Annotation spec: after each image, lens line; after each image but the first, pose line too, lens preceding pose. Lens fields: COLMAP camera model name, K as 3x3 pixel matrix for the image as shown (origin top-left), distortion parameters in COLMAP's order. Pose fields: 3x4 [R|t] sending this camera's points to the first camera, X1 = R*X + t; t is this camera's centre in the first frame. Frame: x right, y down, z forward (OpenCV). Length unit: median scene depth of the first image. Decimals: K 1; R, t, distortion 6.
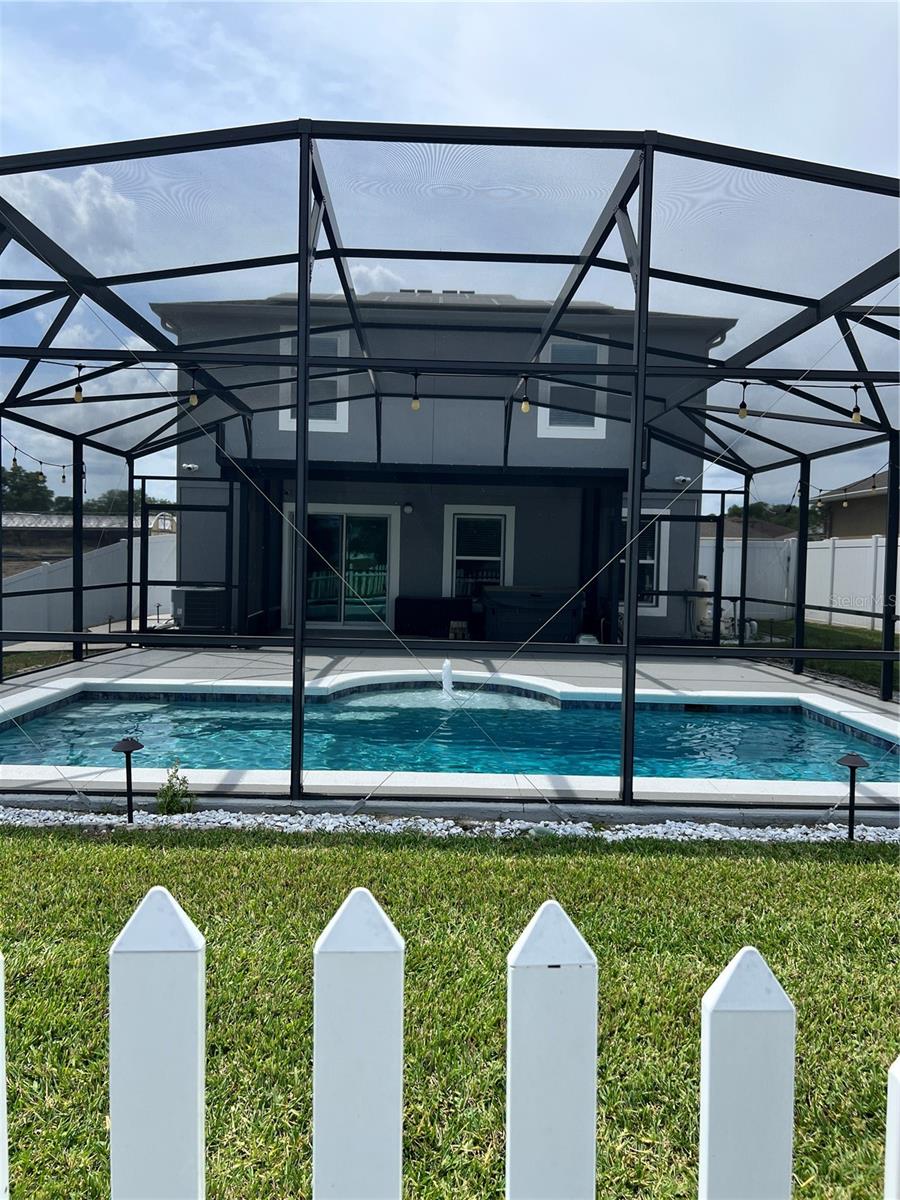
lens RADIAL K [[905.2, 0, 450.0], [0, 905.2, 600.0], [0, 0, 1]] dist [0.002818, -0.000563]
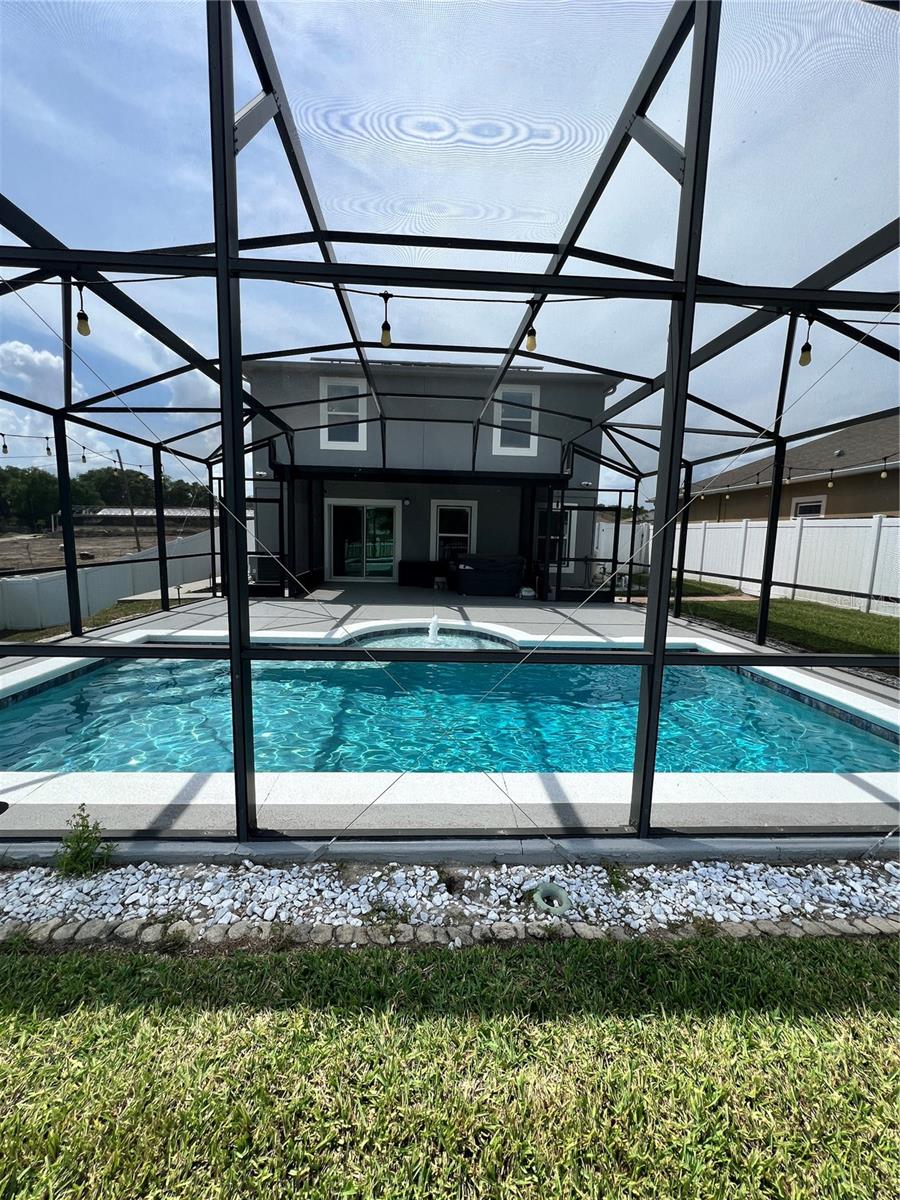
lens RADIAL K [[481.6, 0, 446.6], [0, 481.6, 597.3], [0, 0, 1]] dist [-0.000299, 0.000043]
pose [[0.999727, -0.001341, 0.023328, 0.000957], [-0.000654, 0.996356, 0.085289, -0.014293], [-0.023358, -0.085281, 0.996083, 0.230269]]
